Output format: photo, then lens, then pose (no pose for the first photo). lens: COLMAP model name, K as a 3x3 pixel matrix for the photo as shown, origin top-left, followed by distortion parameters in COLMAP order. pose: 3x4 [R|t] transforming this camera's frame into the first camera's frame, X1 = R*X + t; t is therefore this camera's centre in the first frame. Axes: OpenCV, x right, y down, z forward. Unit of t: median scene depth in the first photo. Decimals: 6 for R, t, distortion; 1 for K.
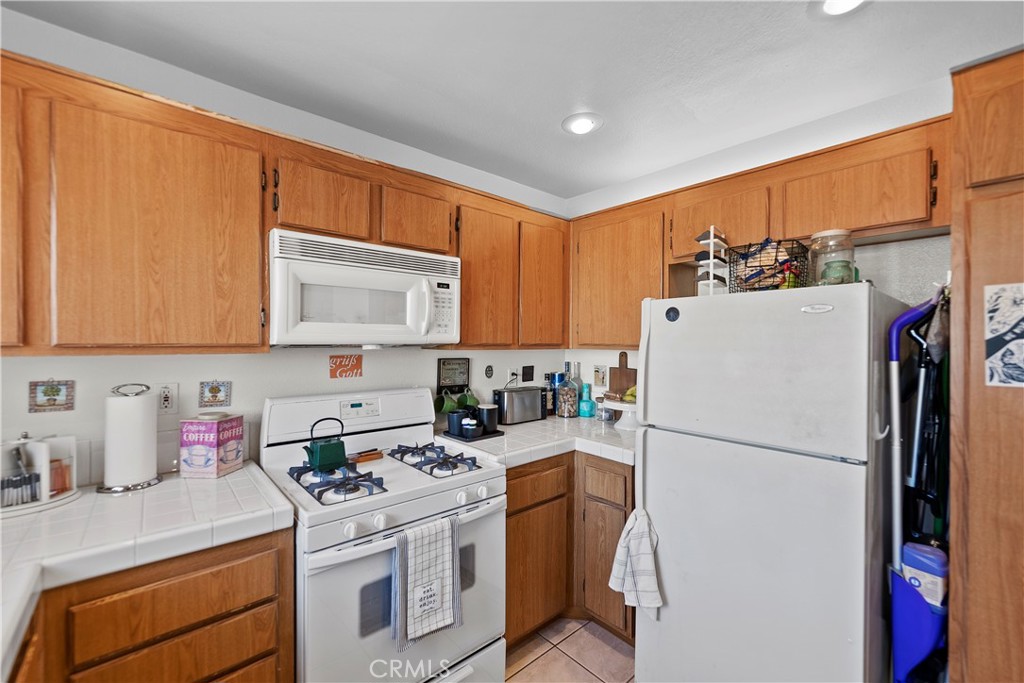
lens RADIAL K [[419.7, 0, 513.6], [0, 419.7, 341.5], [0, 0, 1]] dist [-0.000236, -0.000285]
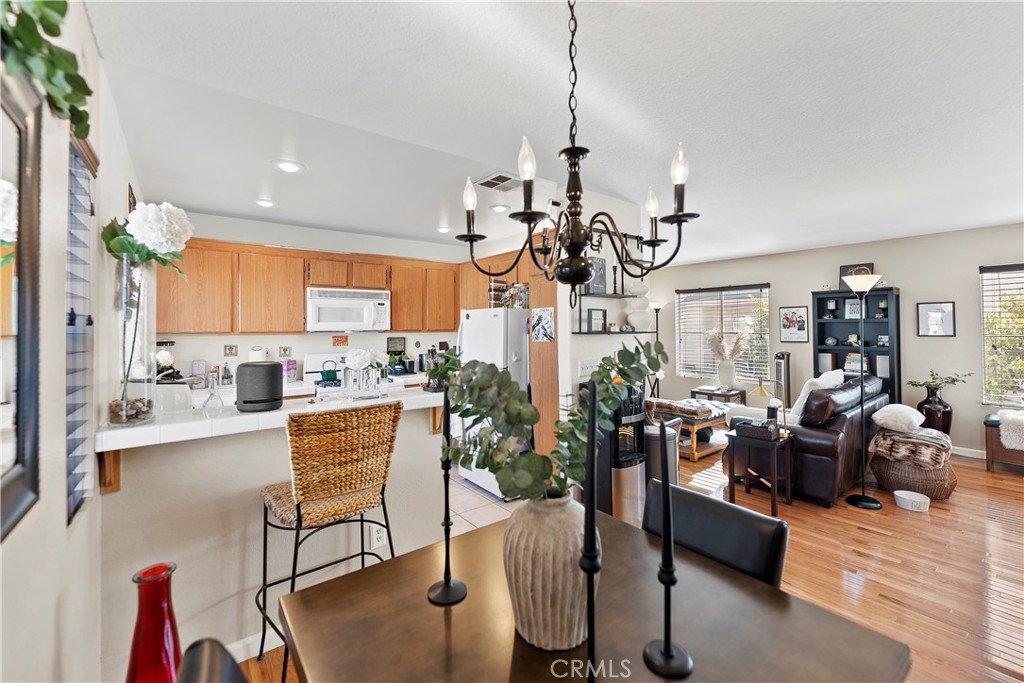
lens RADIAL K [[419.7, 0, 516.1], [0, 419.7, 320.1], [0, 0, 1]] dist [-0.000236, -0.000285]
pose [[0.998500, -0.014401, -0.052819, 0.747539], [0.013474, 0.999750, -0.017852, 0.002272], [0.053063, 0.017114, 0.998445, -1.341534]]
